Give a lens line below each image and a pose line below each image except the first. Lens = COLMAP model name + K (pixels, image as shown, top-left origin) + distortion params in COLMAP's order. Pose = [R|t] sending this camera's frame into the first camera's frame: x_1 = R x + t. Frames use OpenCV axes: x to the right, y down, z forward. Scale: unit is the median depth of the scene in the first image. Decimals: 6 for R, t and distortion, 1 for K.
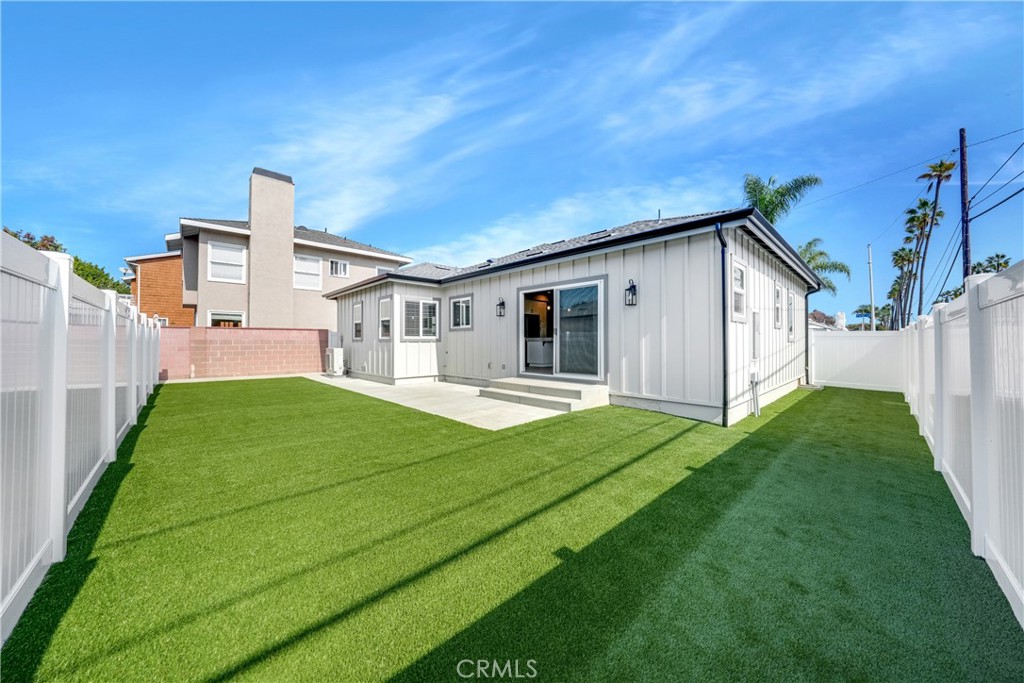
lens RADIAL K [[351.7, 0, 512.0], [0, 351.7, 340.1], [0, 0, 1]] dist [-0.000099, -0.000003]
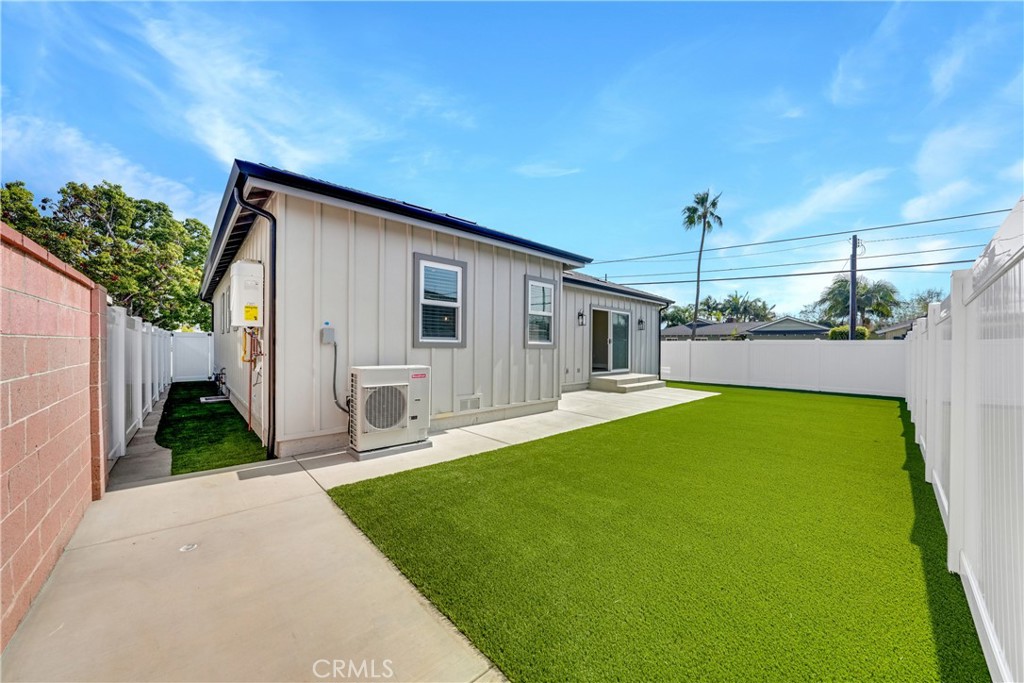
lens RADIAL K [[351.7, 0, 511.7], [0, 351.7, 345.9], [0, 0, 1]] dist [-0.000099, -0.000003]
pose [[0.014137, -0.000776, 0.999900, -1.168122], [-0.019104, 0.999817, 0.001046, -0.000306], [-0.999718, -0.019117, 0.014120, 1.221803]]
